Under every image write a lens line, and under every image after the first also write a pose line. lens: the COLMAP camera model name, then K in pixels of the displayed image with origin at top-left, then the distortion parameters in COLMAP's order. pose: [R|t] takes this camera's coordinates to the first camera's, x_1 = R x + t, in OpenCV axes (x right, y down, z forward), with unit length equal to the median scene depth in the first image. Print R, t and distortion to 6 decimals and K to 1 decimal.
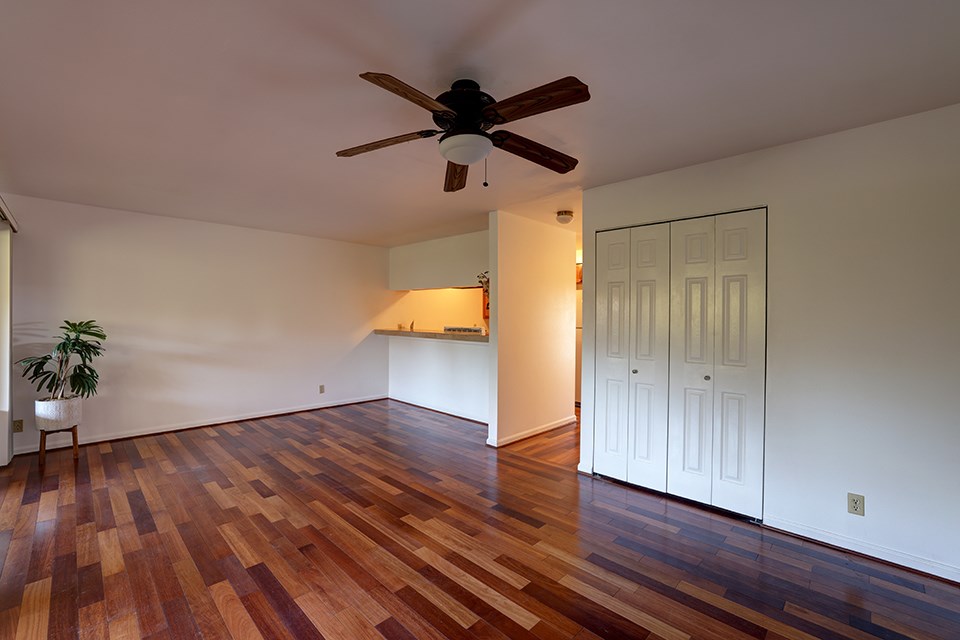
lens RADIAL K [[411.8, 0, 478.3], [0, 411.8, 318.4], [0, 0, 1]] dist [-0.040428, 0.014384]
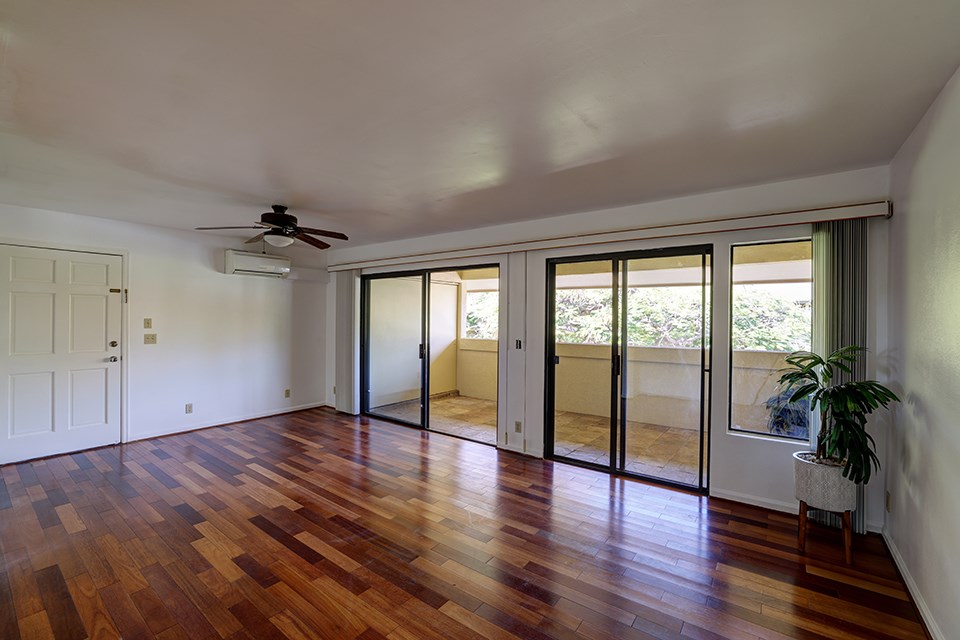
lens RADIAL K [[411.8, 0, 478.3], [0, 411.8, 318.4], [0, 0, 1]] dist [-0.040428, 0.014384]
pose [[-0.991691, -0.014579, -0.127816, -0.462182], [-0.015032, 0.999884, 0.002580, -0.036008], [0.127764, 0.004480, -0.991795, 1.928687]]
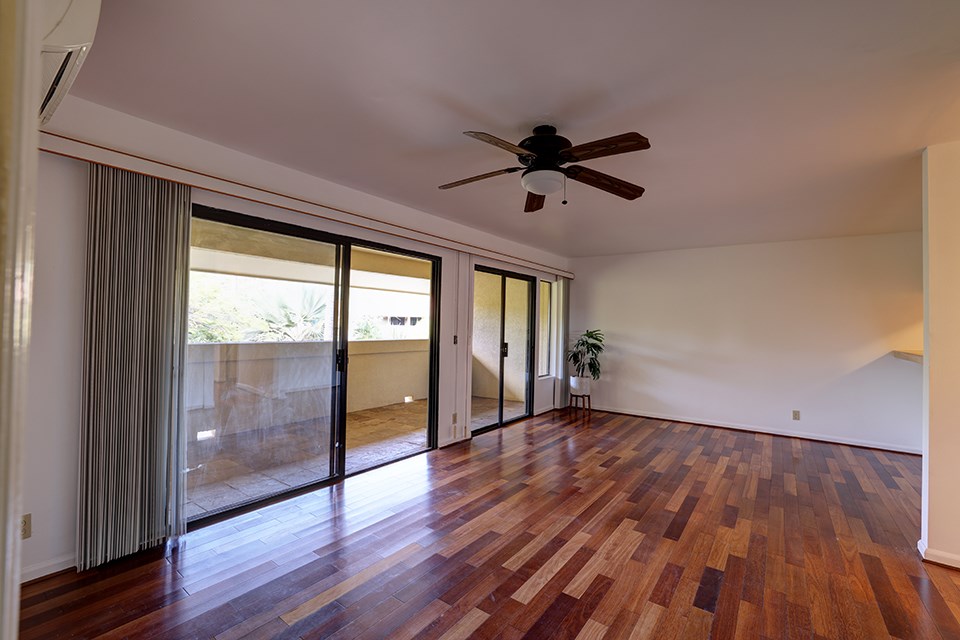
lens RADIAL K [[411.8, 0, 478.3], [0, 411.8, 318.4], [0, 0, 1]] dist [-0.040428, 0.014384]
pose [[0.139611, -0.020386, -0.989997, 0.708097], [-0.023769, 0.999431, -0.023932, 0.010782], [0.989921, 0.026873, 0.139047, 0.413135]]
